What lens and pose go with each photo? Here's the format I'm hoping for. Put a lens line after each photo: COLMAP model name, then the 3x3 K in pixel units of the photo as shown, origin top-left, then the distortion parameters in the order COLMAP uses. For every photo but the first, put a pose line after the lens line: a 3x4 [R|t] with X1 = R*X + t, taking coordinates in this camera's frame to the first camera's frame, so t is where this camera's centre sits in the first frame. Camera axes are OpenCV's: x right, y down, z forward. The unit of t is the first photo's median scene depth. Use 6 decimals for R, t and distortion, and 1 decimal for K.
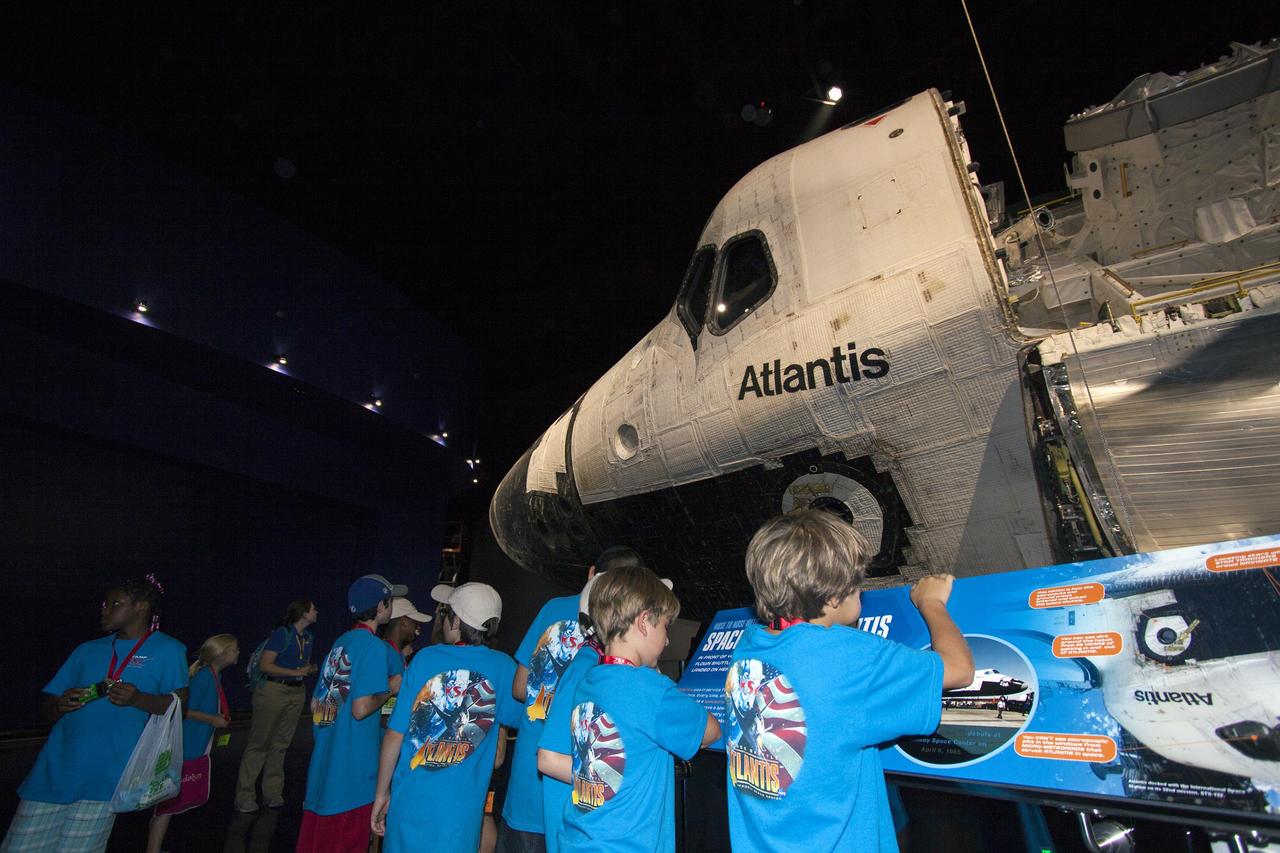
lens RADIAL K [[588.4, 0, 642.7], [0, 588.4, 443.4], [0, 0, 1]] dist [-0.014864, 0.001960]
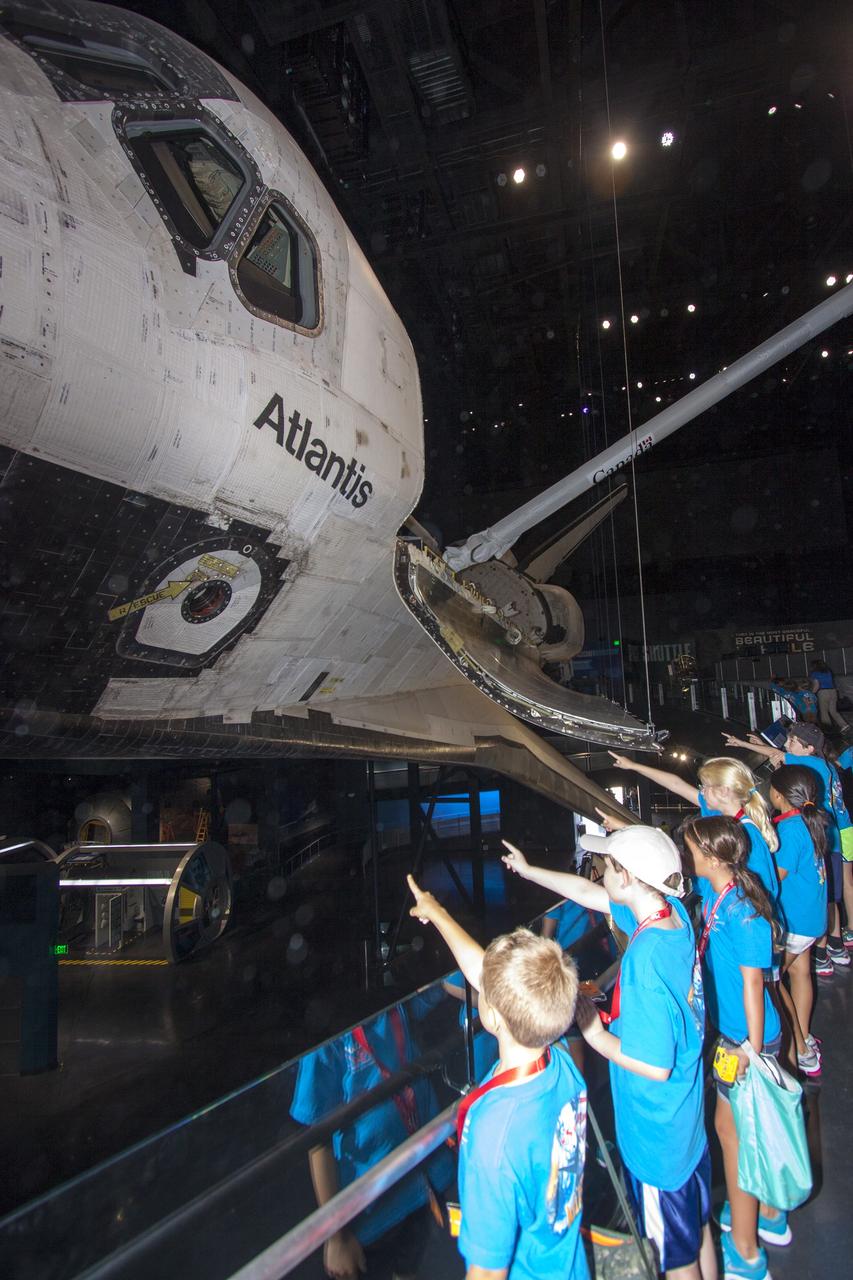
lens RADIAL K [[588.4, 0, 445.3], [0, 588.4, 632.9], [0, 0, 1]] dist [-0.014864, 0.001960]
pose [[-0.321542, 0.114034, 0.940004, -0.577339], [-0.284772, 0.935118, -0.210852, 0.257836], [-0.903059, -0.335484, -0.268206, 0.979383]]
